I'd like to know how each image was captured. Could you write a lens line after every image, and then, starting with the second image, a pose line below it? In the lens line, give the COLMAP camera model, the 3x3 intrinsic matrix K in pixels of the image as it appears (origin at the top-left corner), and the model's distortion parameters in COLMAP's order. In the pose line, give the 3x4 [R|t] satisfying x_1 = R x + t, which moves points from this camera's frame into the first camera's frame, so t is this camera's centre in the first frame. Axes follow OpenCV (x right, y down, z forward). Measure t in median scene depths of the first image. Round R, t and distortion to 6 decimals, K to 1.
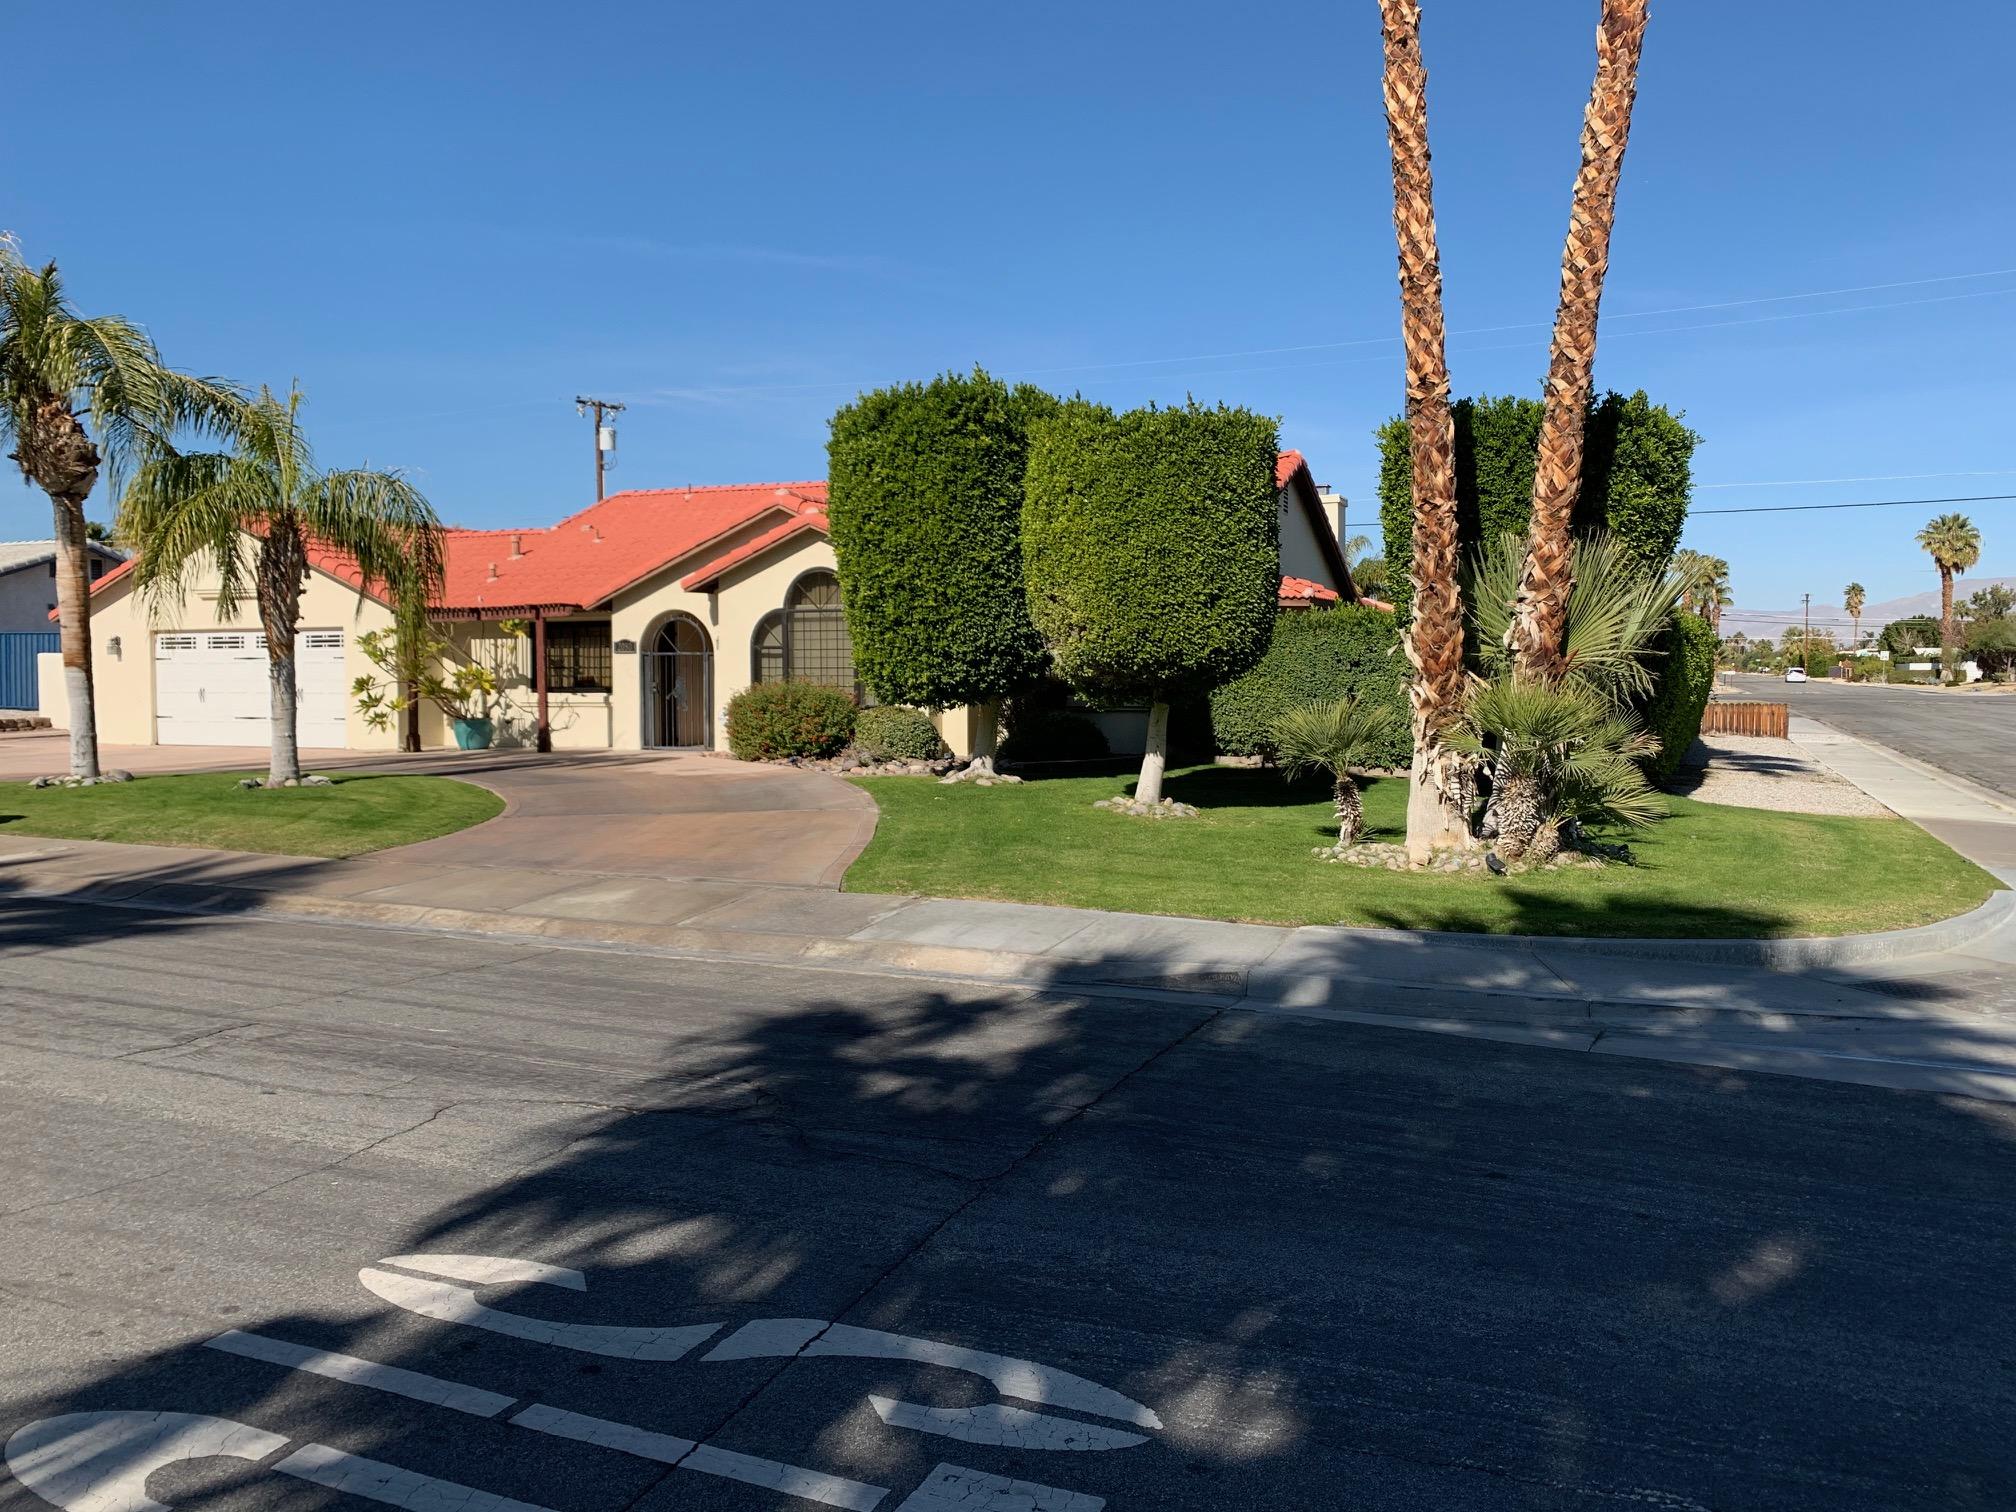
lens RADIAL K [[1517.8, 0, 1008.0], [0, 1517.8, 756.0], [0, 0, 1]] dist [0.110722, -0.167195]
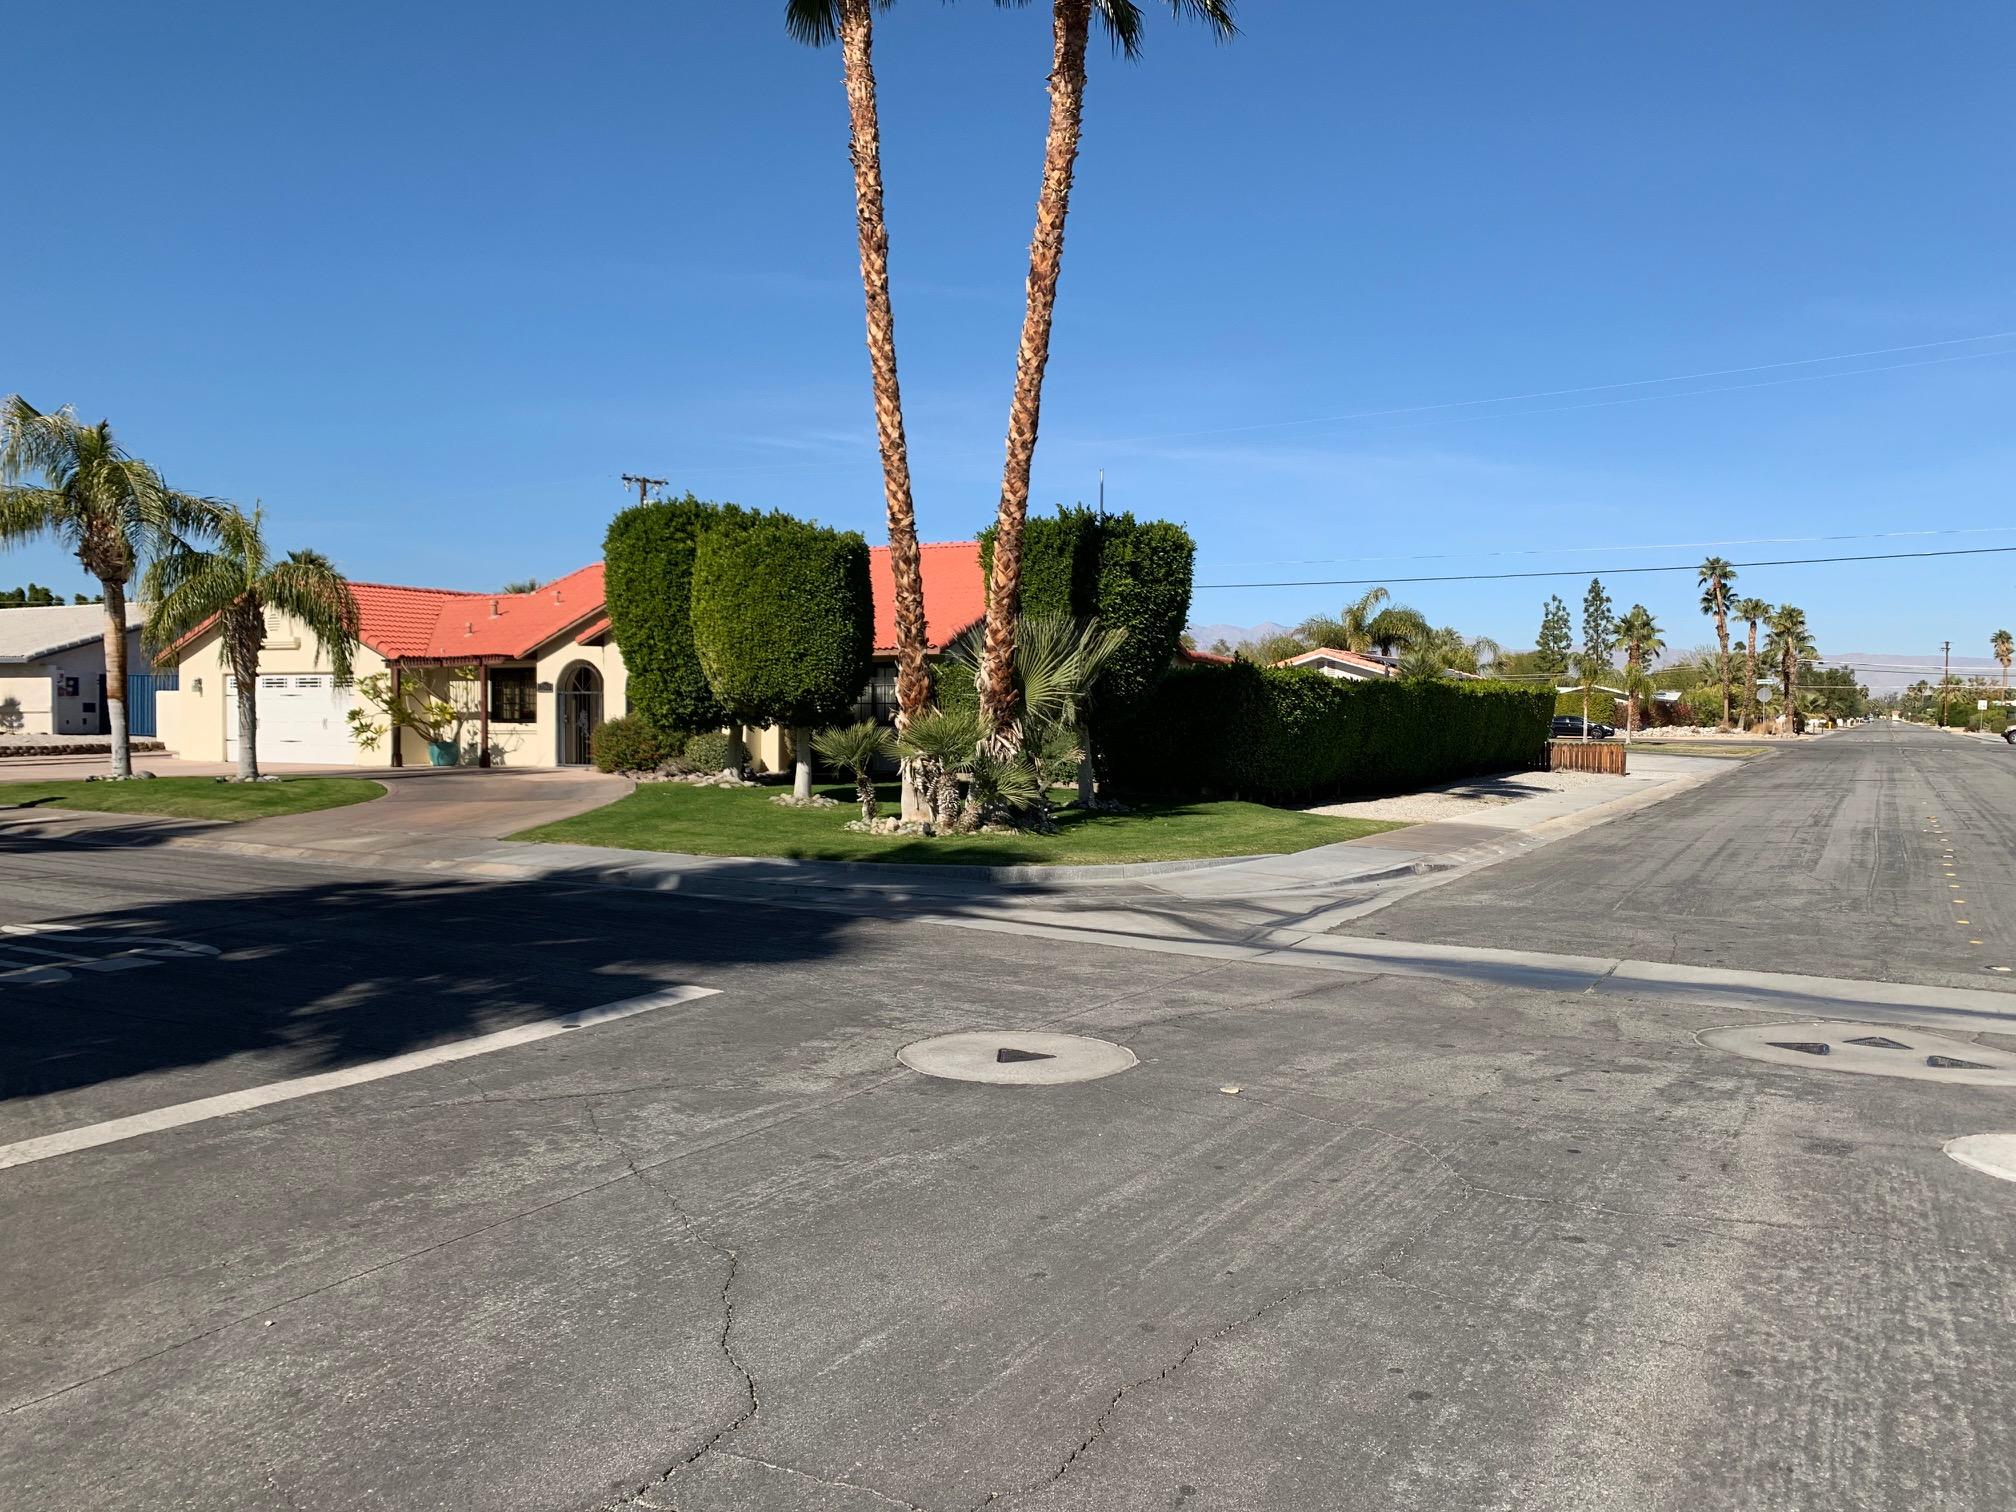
lens RADIAL K [[1539.3, 0, 1031.2], [0, 1539.3, 796.3], [0, 0, 1]] dist [0.154630, -0.275034]
pose [[0.994304, 0.011936, -0.105914, 0.409492], [-0.012414, 0.999915, -0.003858, 0.028888], [0.105859, 0.005151, 0.994368, -0.374923]]
